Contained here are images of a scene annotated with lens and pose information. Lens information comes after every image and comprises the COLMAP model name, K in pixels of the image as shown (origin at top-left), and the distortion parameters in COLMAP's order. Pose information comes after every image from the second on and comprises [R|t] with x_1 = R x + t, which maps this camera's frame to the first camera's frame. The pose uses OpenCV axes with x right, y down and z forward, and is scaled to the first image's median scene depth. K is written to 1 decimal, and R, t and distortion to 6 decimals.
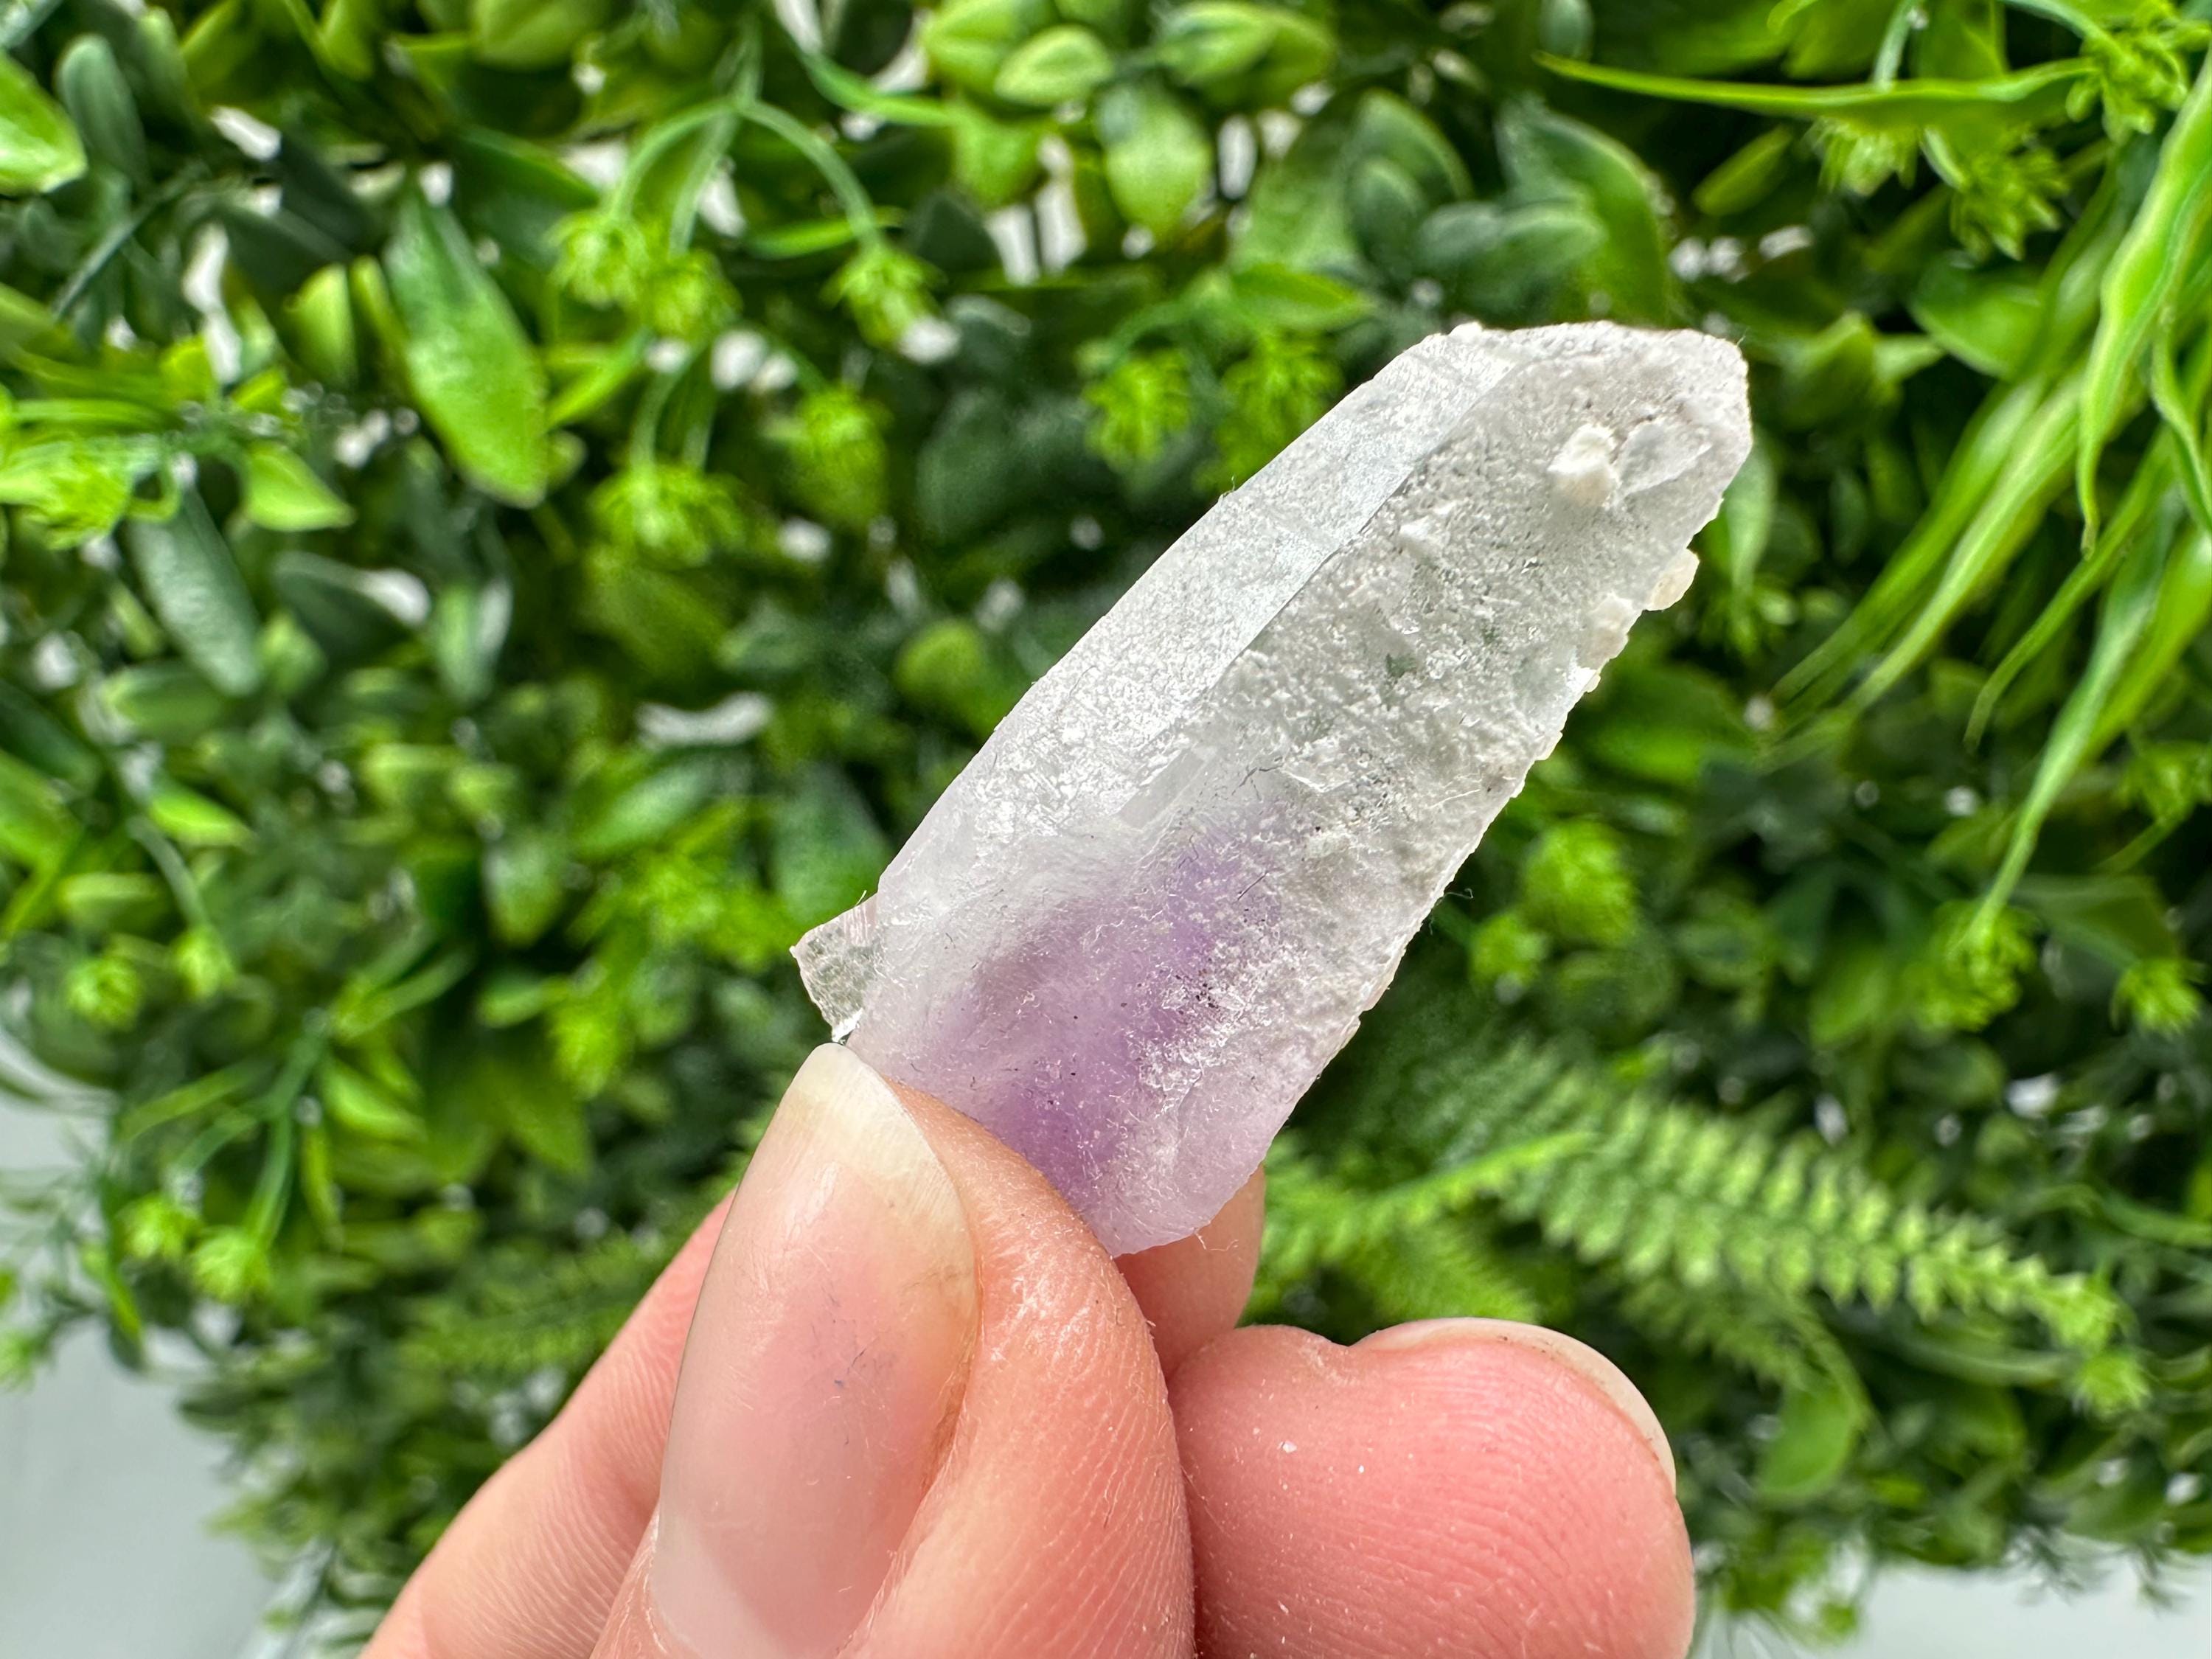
lens RADIAL K [[1540.6, 0, 1104.9], [0, 1540.6, 832.2], [0, 0, 1]] dist [-0.000482, 0.002338]
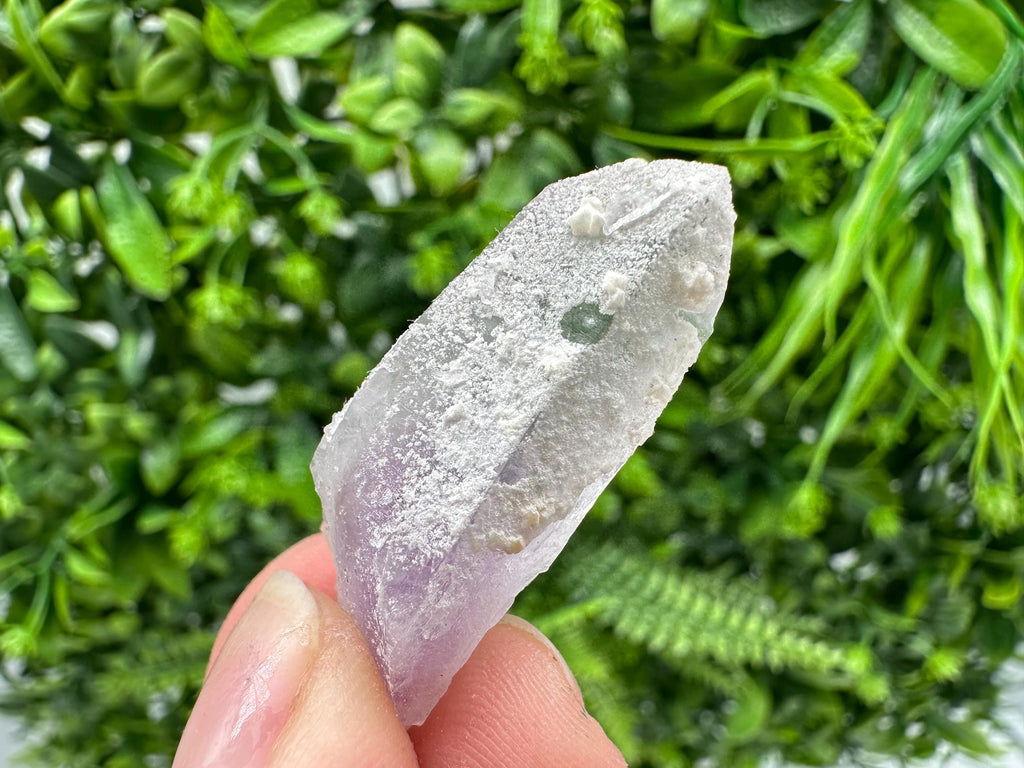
lens RADIAL K [[714.5, 0, 512.0], [0, 714.5, 384.0], [0, 0, 1]] dist [0.000083, 0.001227]
pose [[0.998708, 0.010949, 0.049621, 0.070912], [-0.009535, 0.999544, -0.028659, -0.061211], [-0.049912, 0.028149, 0.998357, -0.038349]]
